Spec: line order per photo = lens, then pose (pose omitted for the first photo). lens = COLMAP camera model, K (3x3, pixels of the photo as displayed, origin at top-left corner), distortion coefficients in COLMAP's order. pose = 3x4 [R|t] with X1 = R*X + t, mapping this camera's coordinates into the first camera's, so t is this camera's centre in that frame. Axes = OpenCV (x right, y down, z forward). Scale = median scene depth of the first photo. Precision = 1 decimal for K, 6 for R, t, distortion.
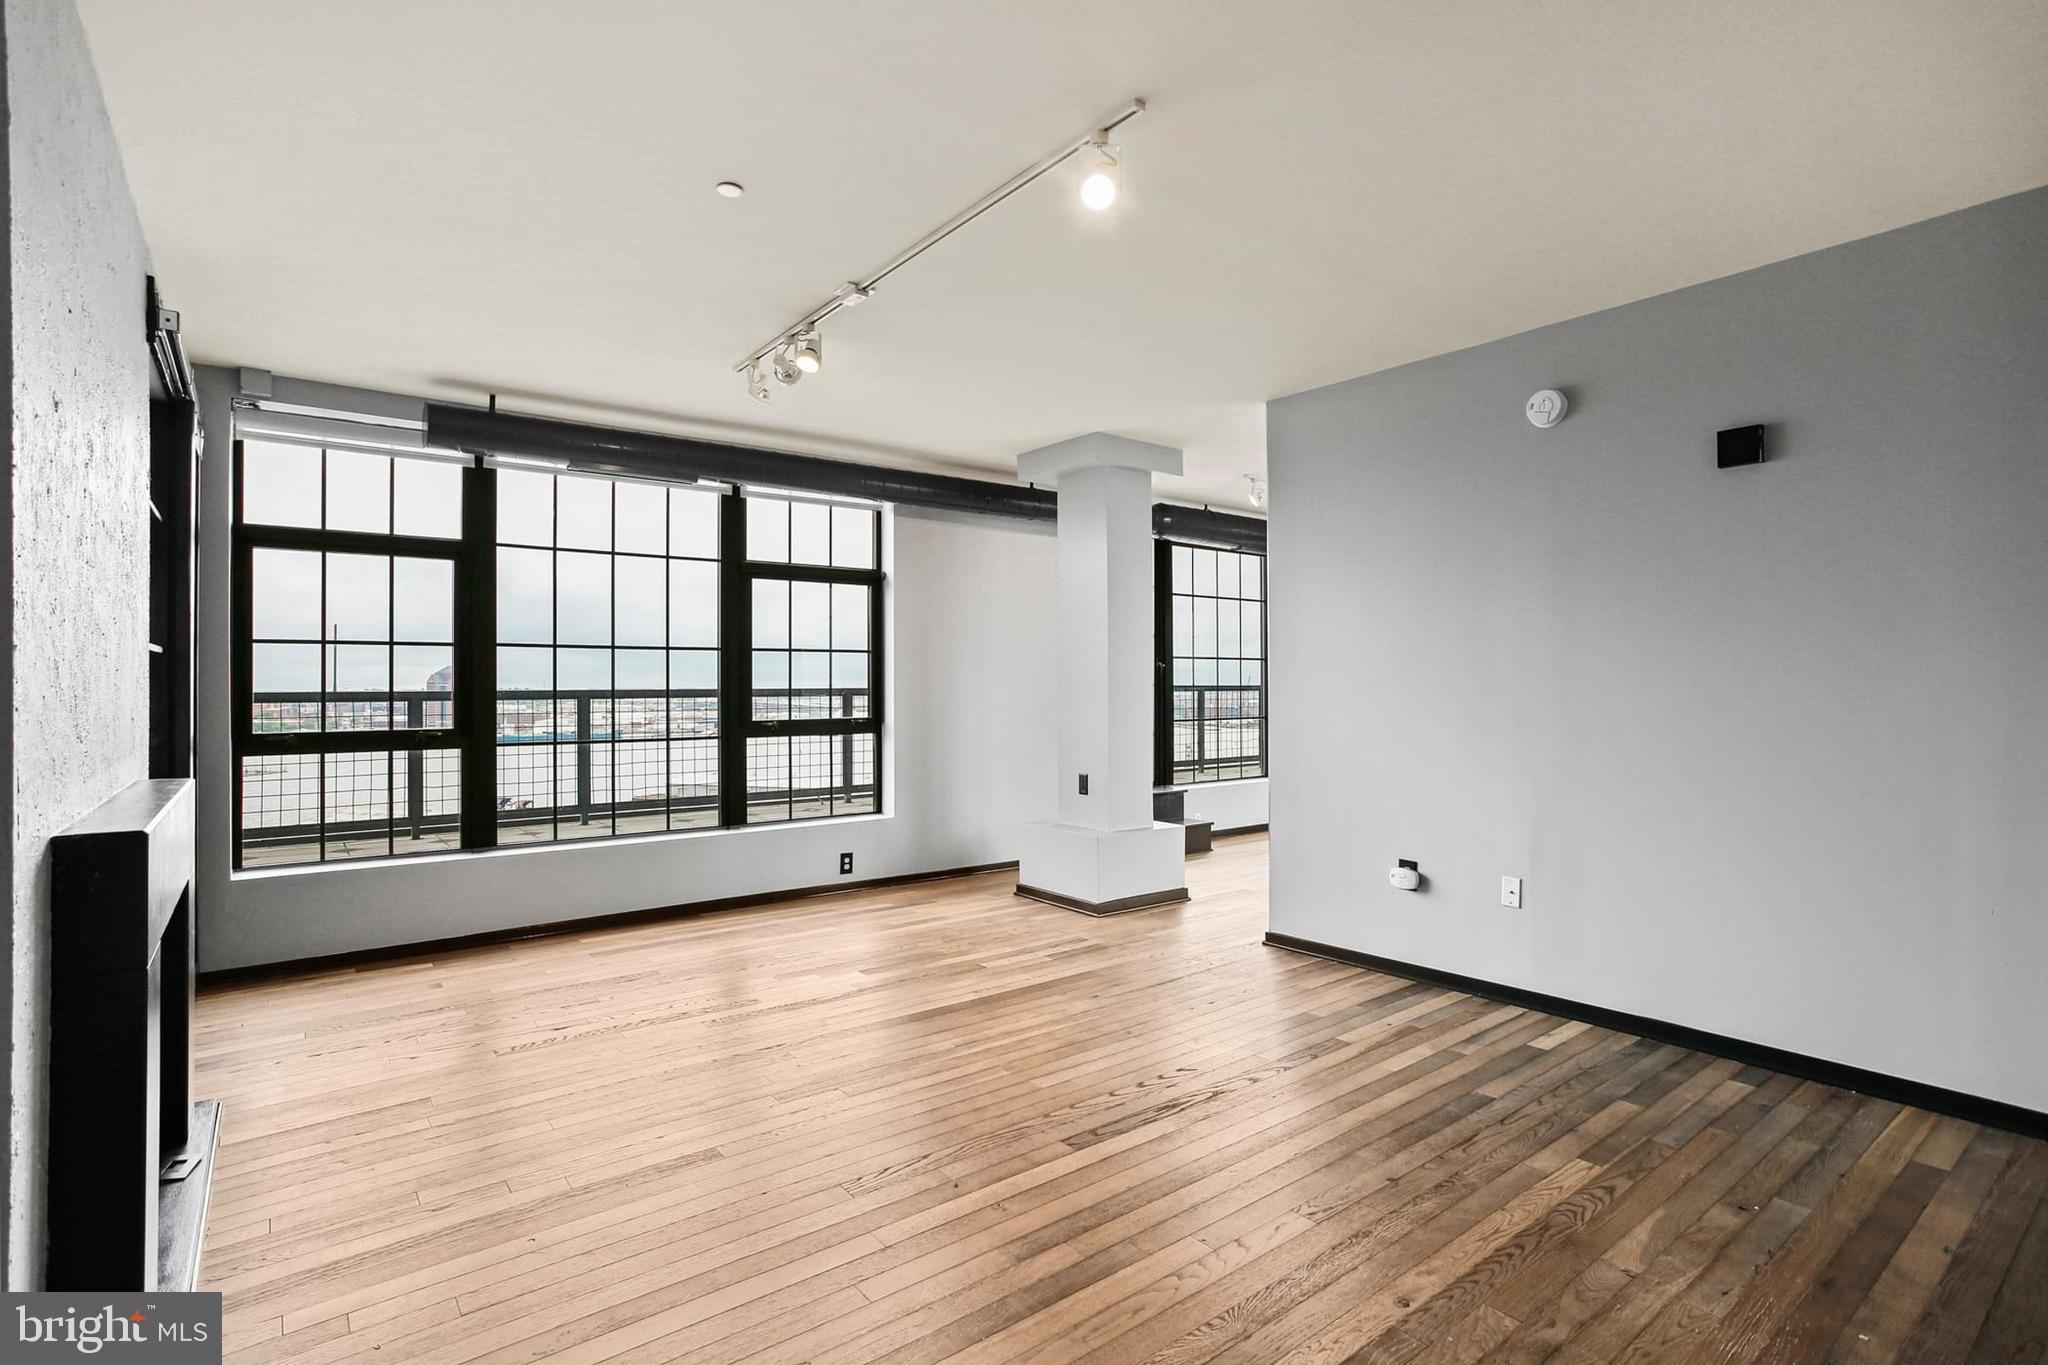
lens RADIAL K [[984.1, 0, 1024.0], [0, 984.1, 682.5], [0, 0, 1]] dist [-0.034505, 0.000193]
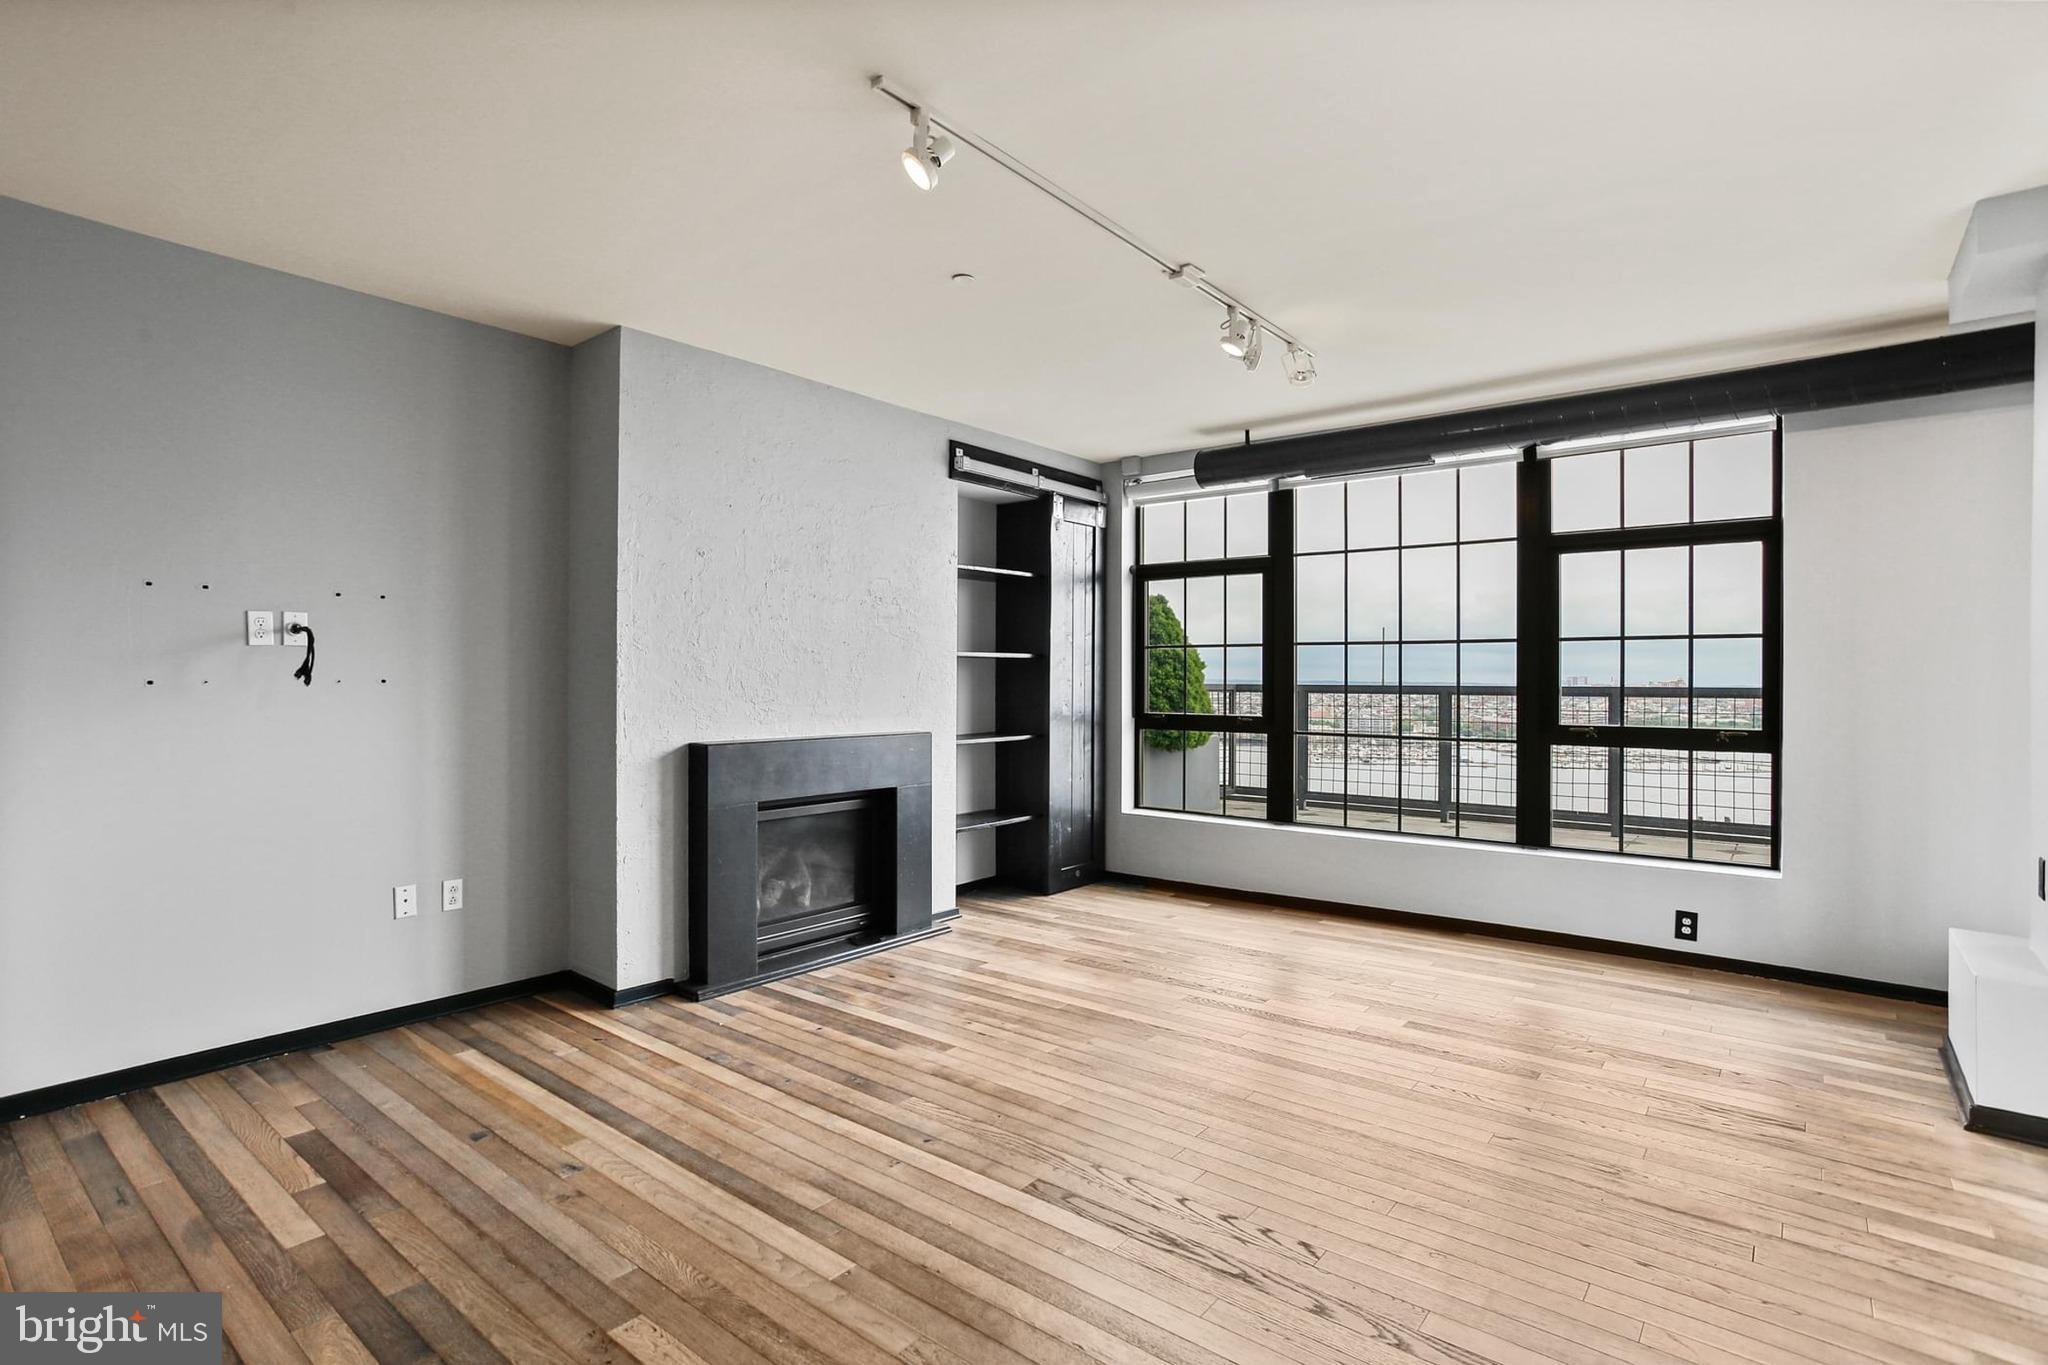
lens RADIAL K [[976.0, 0, 991.2], [0, 976.0, 680.7], [0, 0, 1]] dist [-0.000128, -0.000144]
pose [[0.239963, 0.007576, -0.970752, 0.419679], [-0.004576, 0.999967, 0.006673, -0.001753], [0.970771, 0.002841, 0.239990, 0.338824]]
